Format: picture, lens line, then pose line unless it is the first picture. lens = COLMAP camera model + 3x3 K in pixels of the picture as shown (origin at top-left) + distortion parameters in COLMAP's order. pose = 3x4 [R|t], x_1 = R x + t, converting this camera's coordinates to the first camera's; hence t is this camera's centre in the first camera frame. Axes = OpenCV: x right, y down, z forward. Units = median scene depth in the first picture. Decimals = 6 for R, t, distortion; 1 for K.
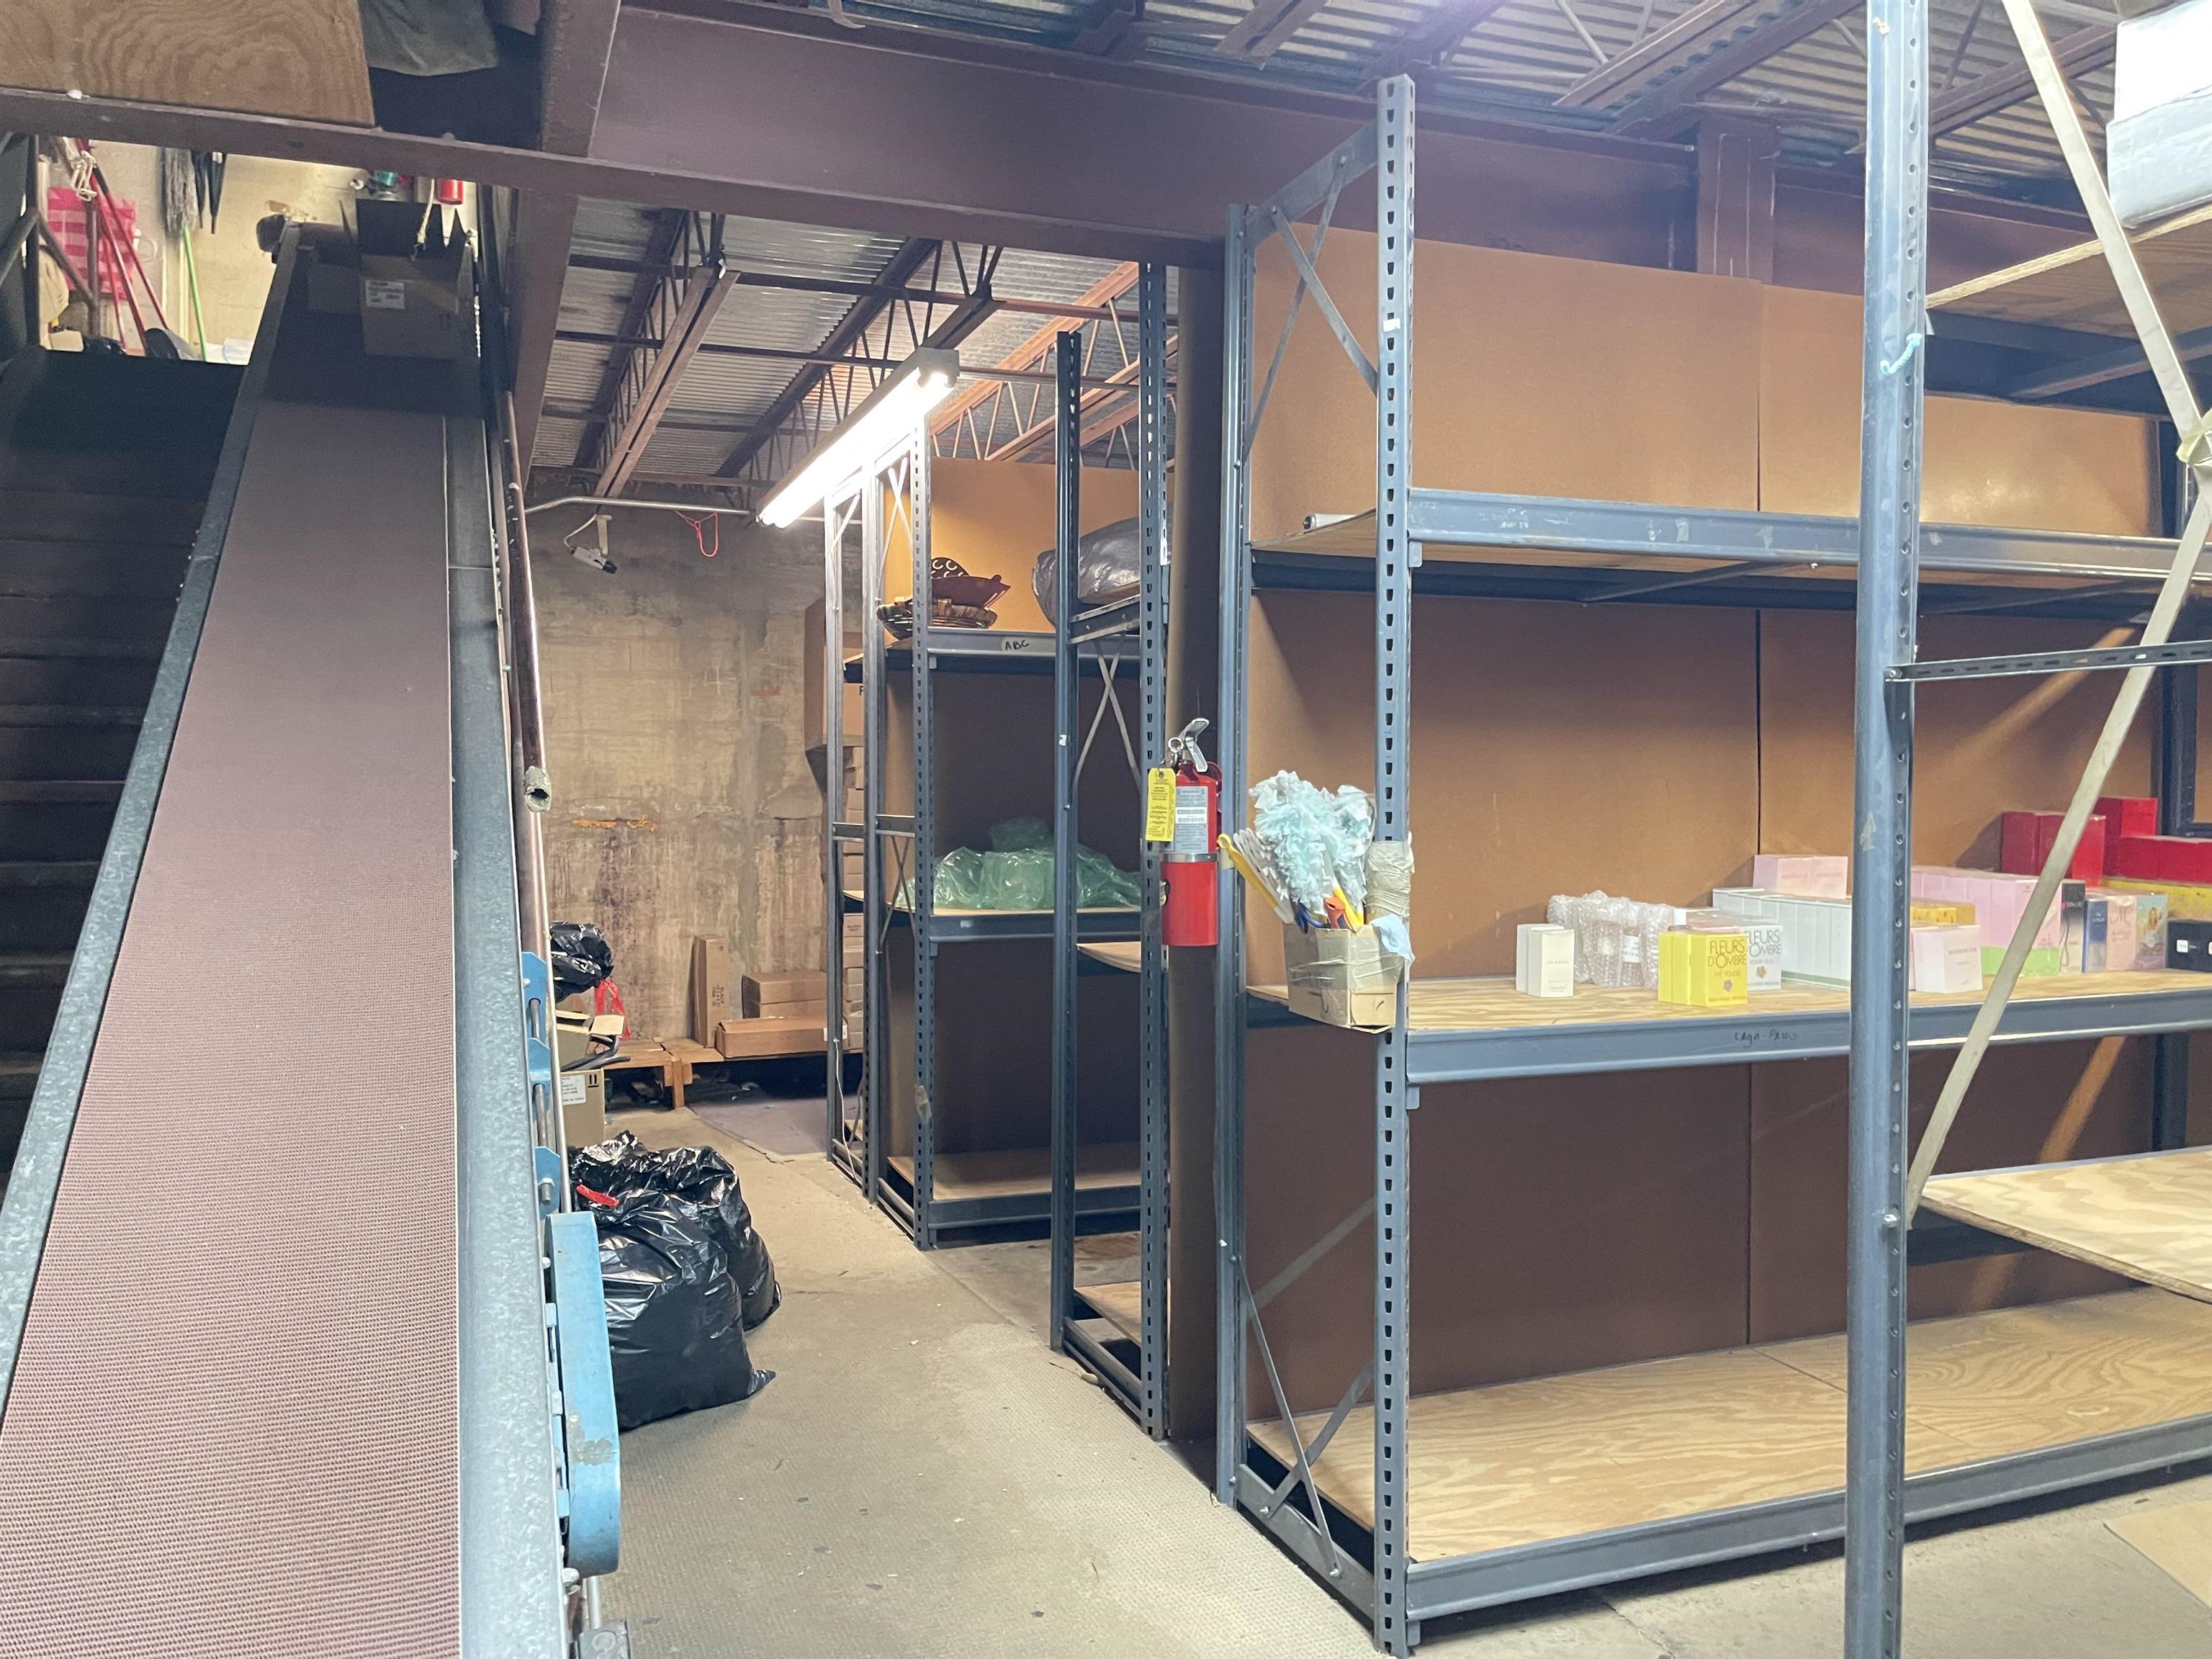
lens RADIAL K [[1689.9, 0, 1091.7], [0, 1689.9, 851.0], [0, 0, 1]] dist [0.060176, -0.063211]
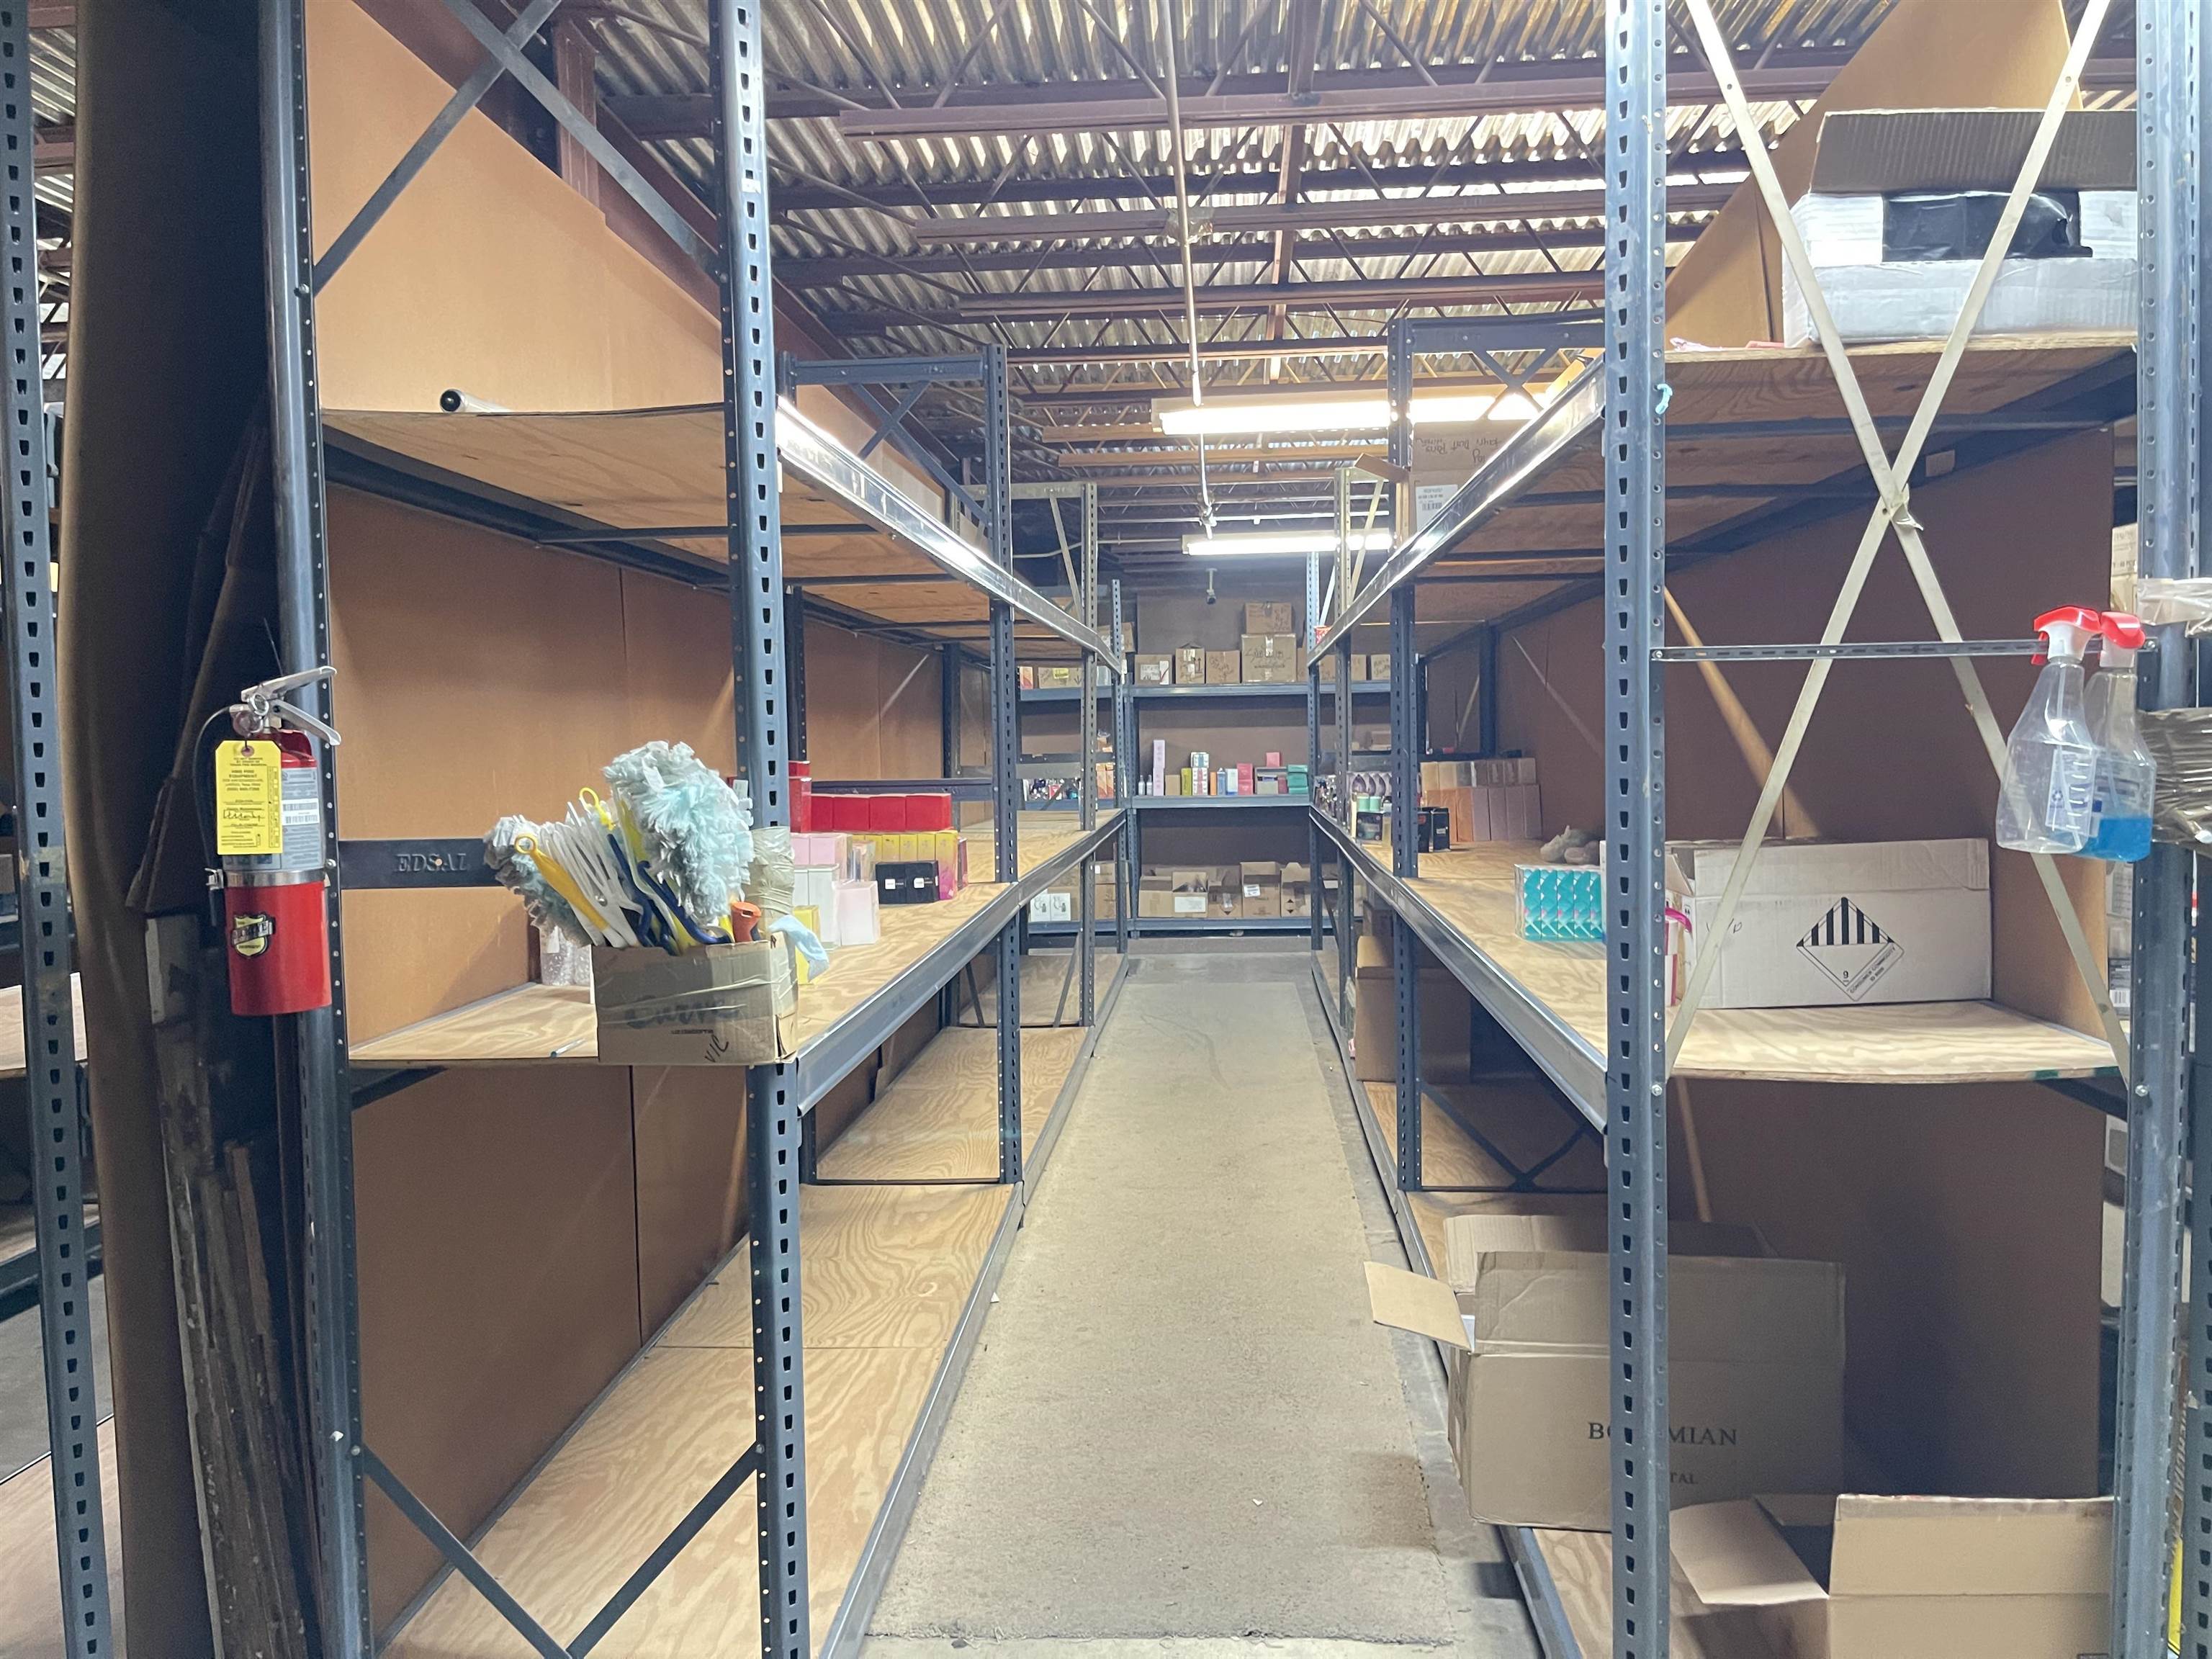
lens RADIAL K [[1689.9, 0, 1115.3], [0, 1689.9, 836.1], [0, 0, 1]] dist [0.060176, -0.063211]
pose [[0.400939, -0.061617, 0.914030, -0.405162], [0.054104, 0.997587, 0.043516, -0.022503], [-0.914506, 0.032006, 0.403305, 0.418862]]
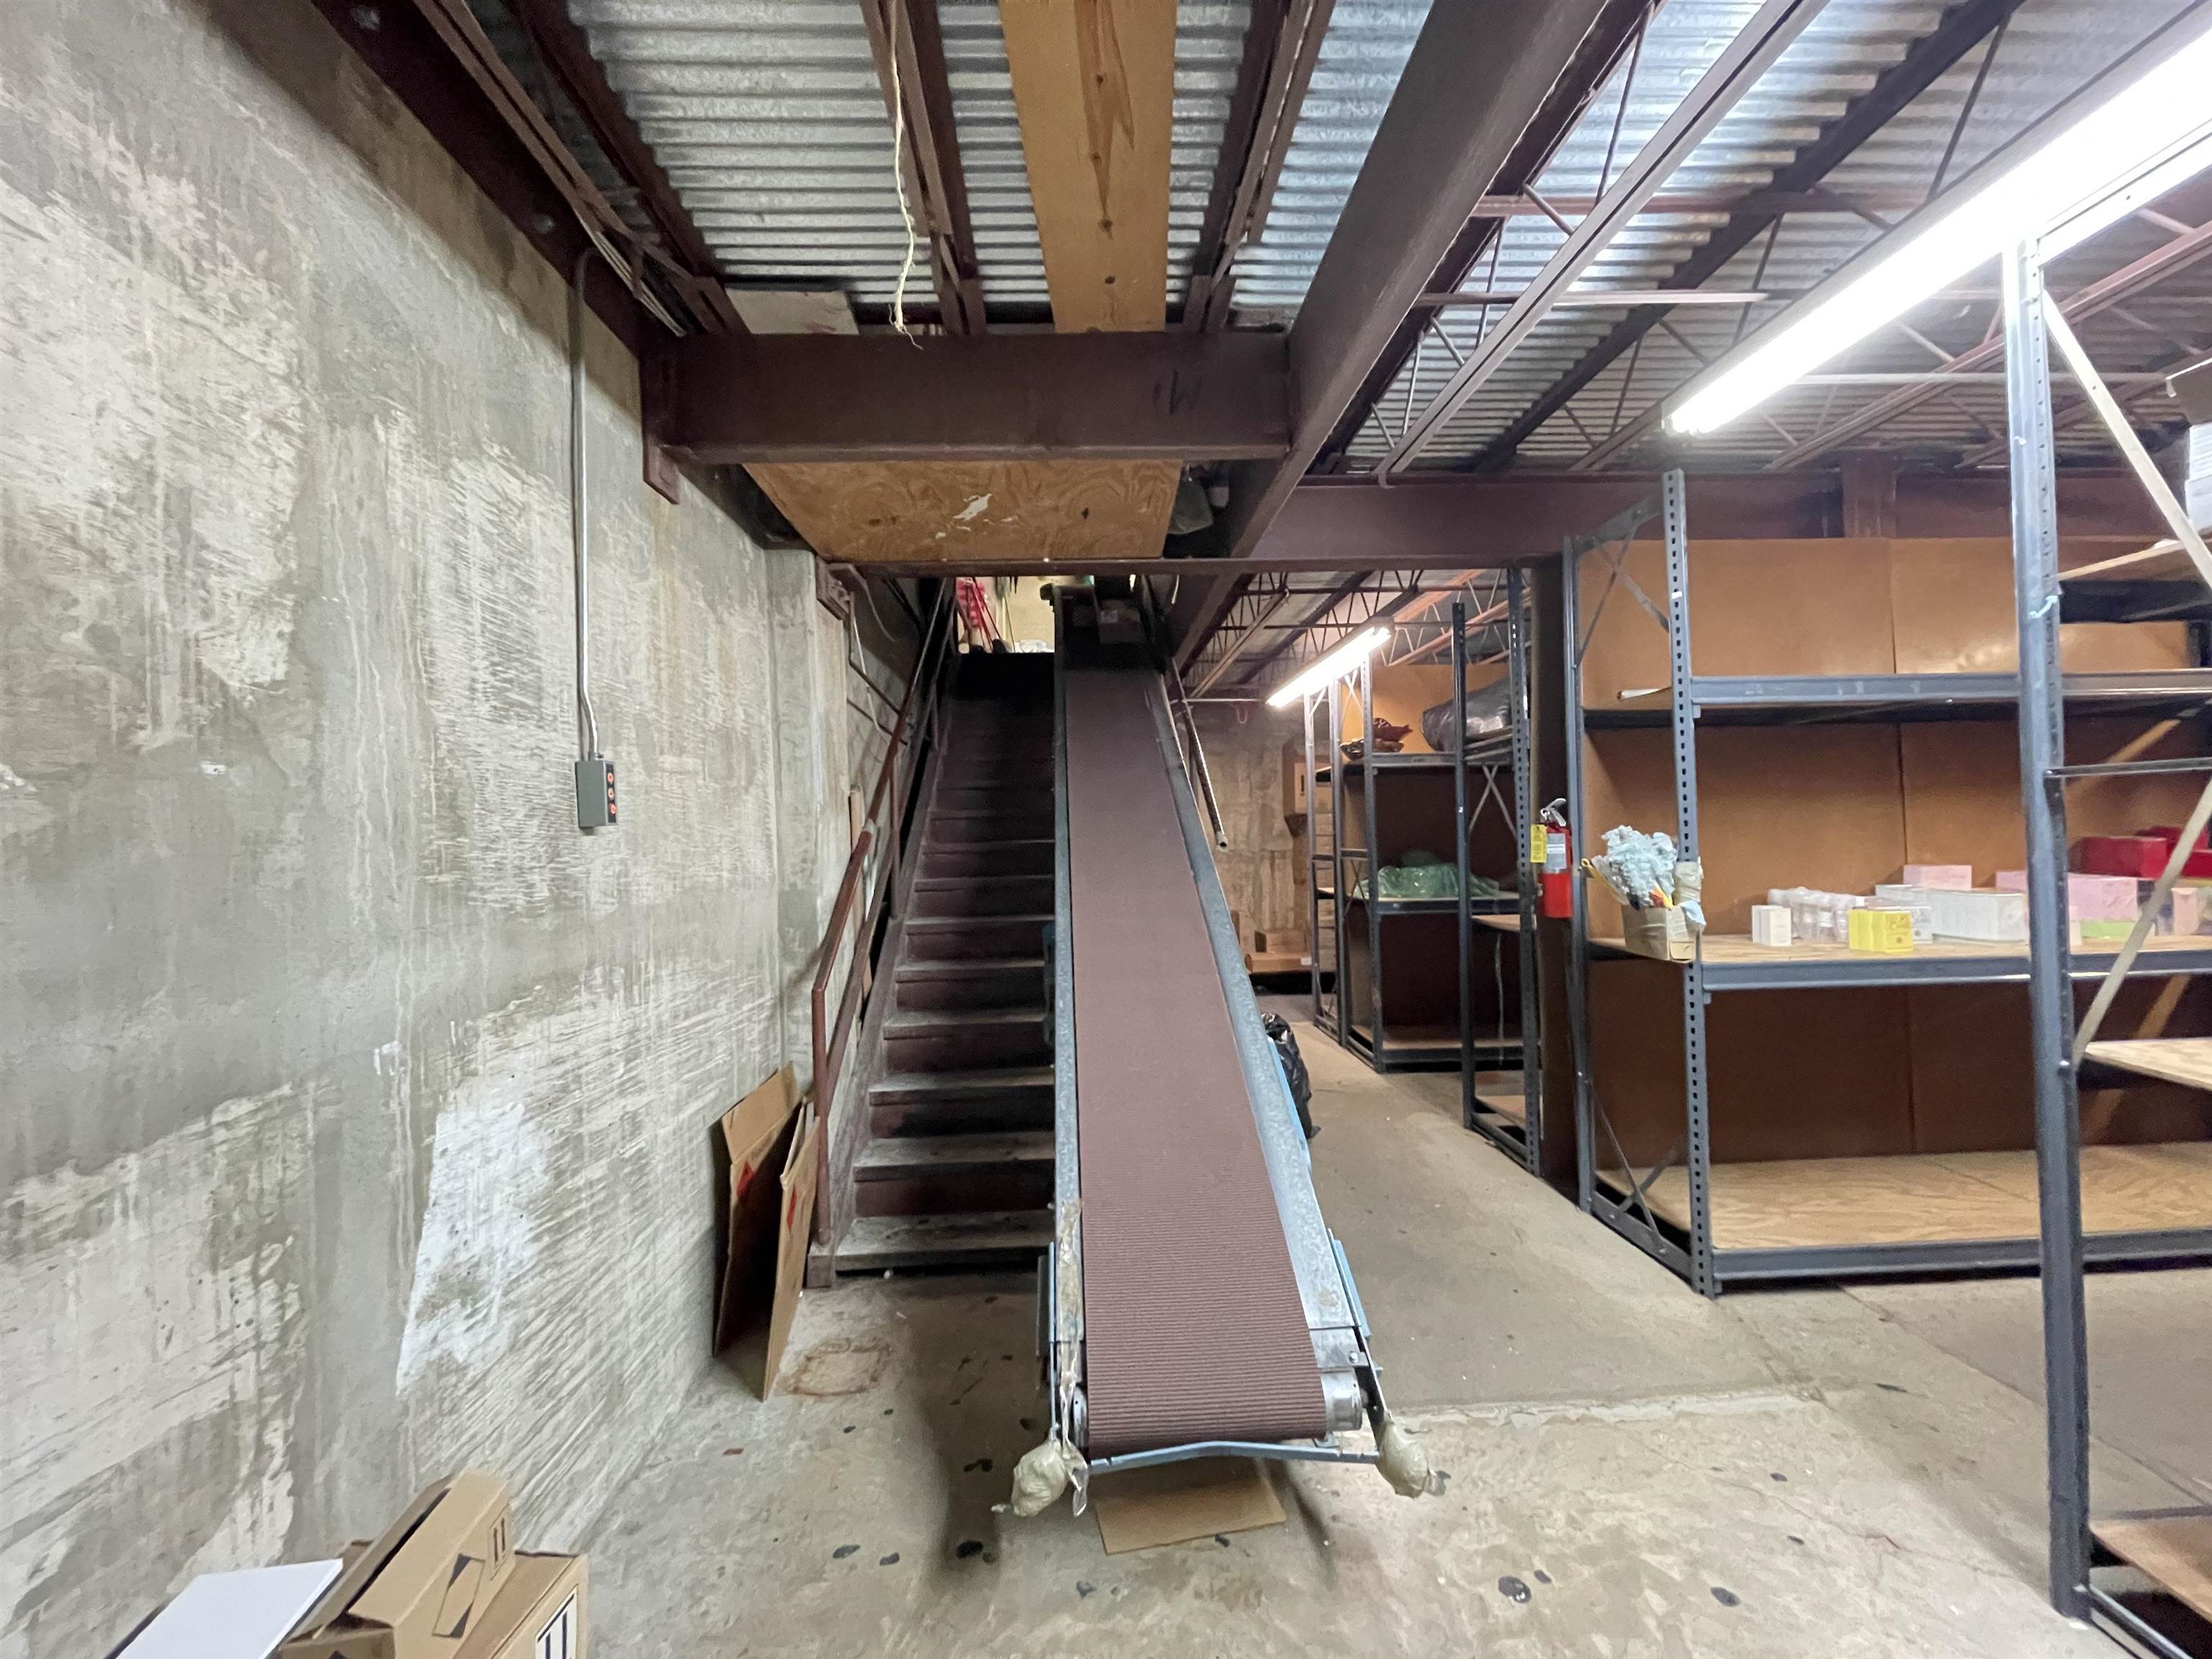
lens RADIAL K [[897.4, 0, 1107.6], [0, 897.4, 826.6], [0, 0, 1]] dist [0.000155, 0.000772]
pose [[0.949299, -0.027075, -0.313206, -0.100959], [0.013160, 0.998834, -0.046456, -0.005710], [0.314099, 0.039979, 0.948548, -0.129453]]
